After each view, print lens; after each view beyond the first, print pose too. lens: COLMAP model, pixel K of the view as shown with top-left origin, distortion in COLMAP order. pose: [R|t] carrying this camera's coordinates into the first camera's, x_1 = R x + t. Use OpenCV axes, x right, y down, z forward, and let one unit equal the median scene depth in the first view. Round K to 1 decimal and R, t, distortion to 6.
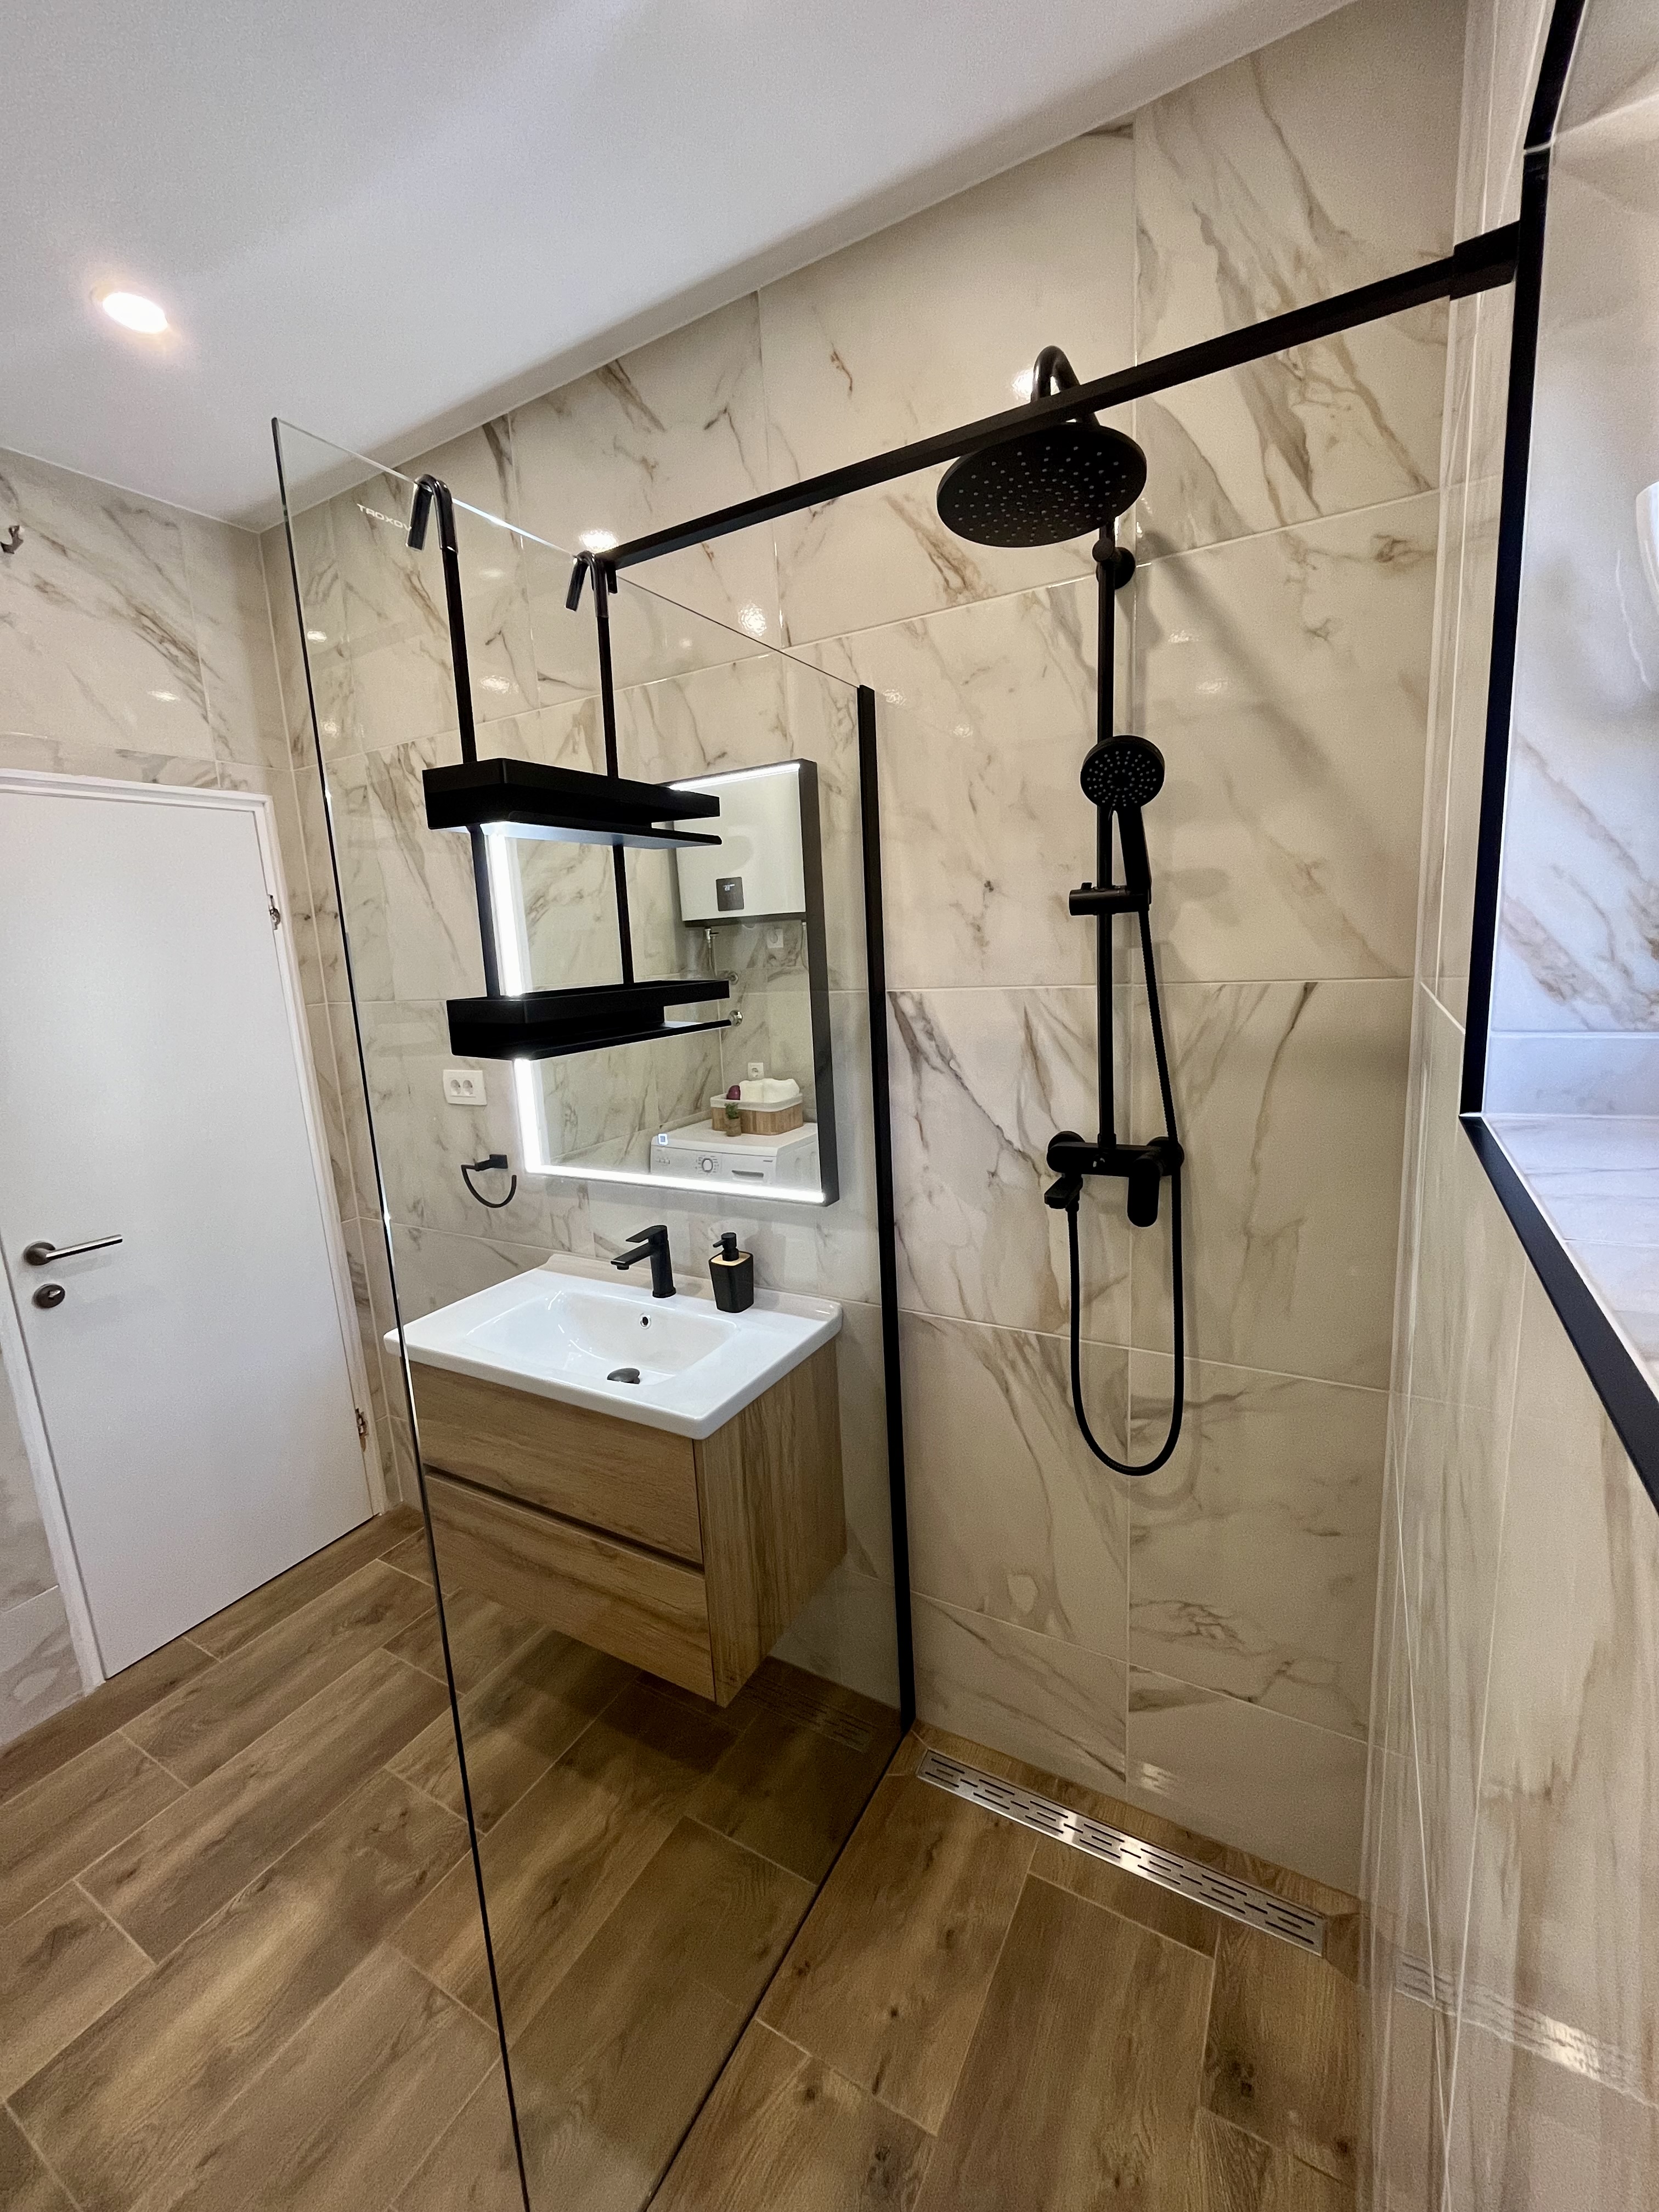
lens RADIAL K [[881.6, 0, 829.5], [0, 881.6, 1106.0], [0, 0, 1]] dist [-0.002731, 0.000137]
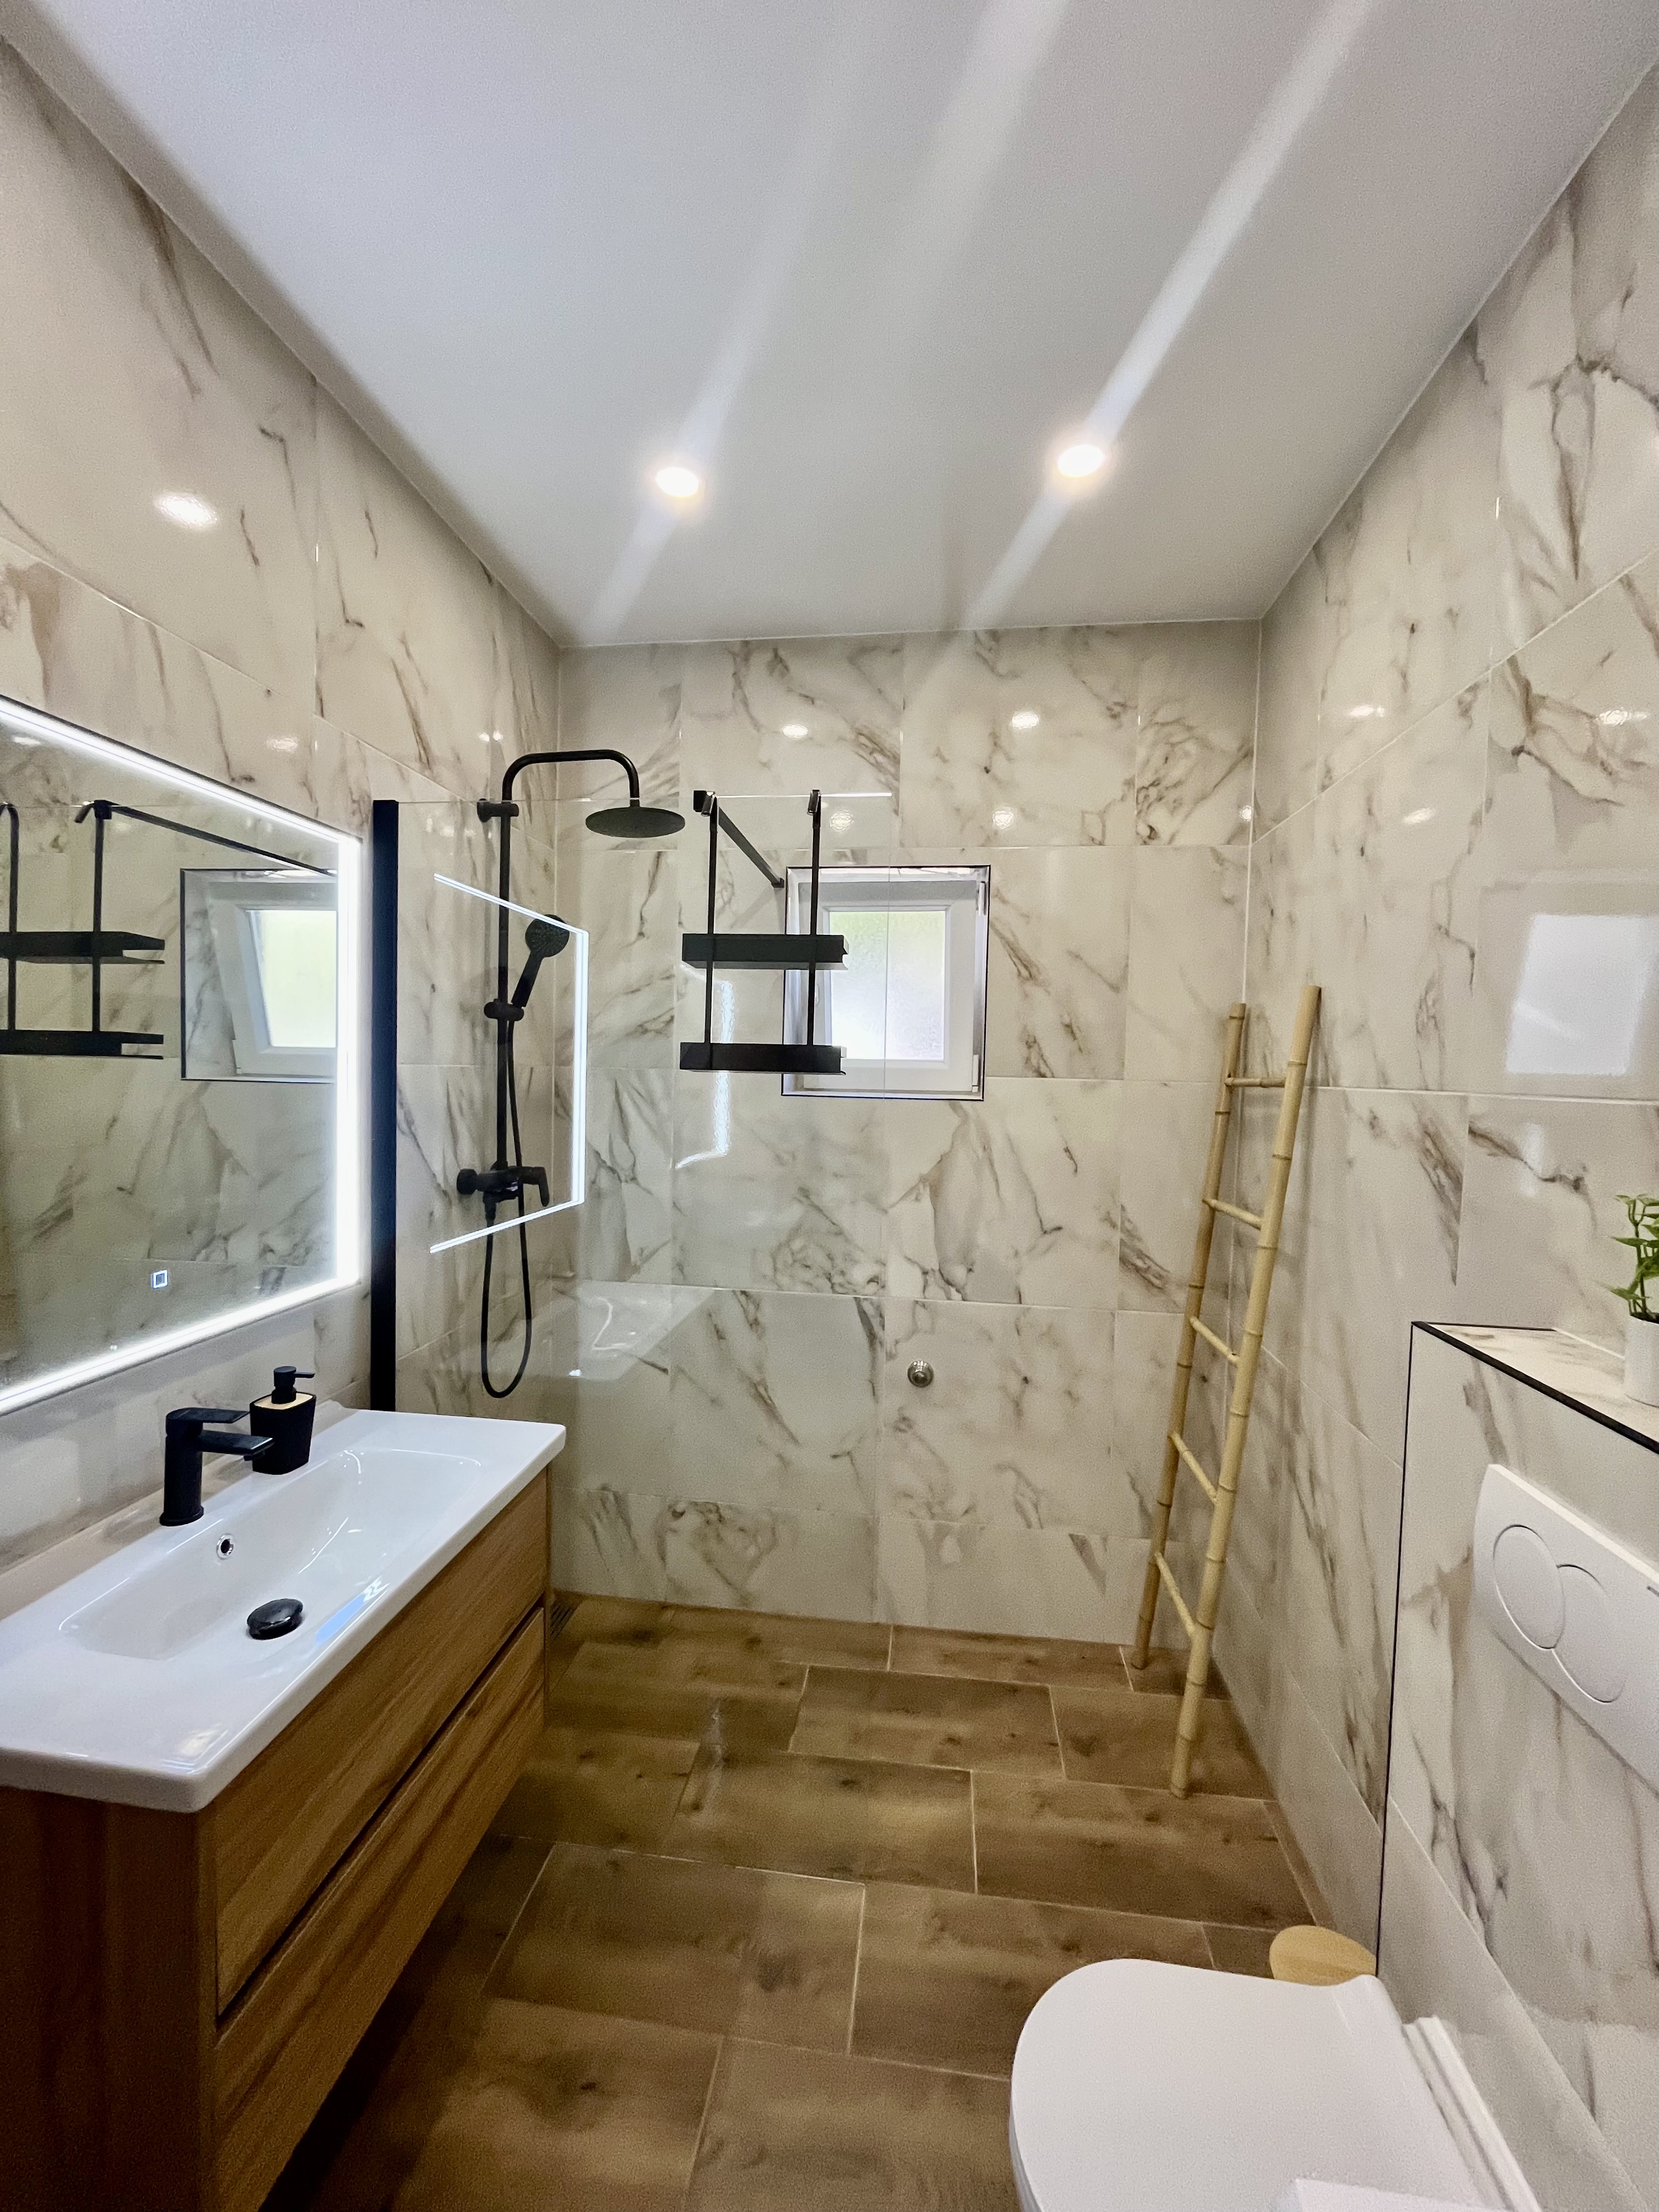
lens RADIAL K [[881.6, 0, 829.5], [0, 881.6, 1106.0], [0, 0, 1]] dist [-0.002731, 0.000137]
pose [[-0.368782, 0.000890, 0.929515, -1.207002], [0.158478, 0.985418, 0.061932, -0.062644], [-0.915906, 0.170147, -0.363546, 0.935580]]
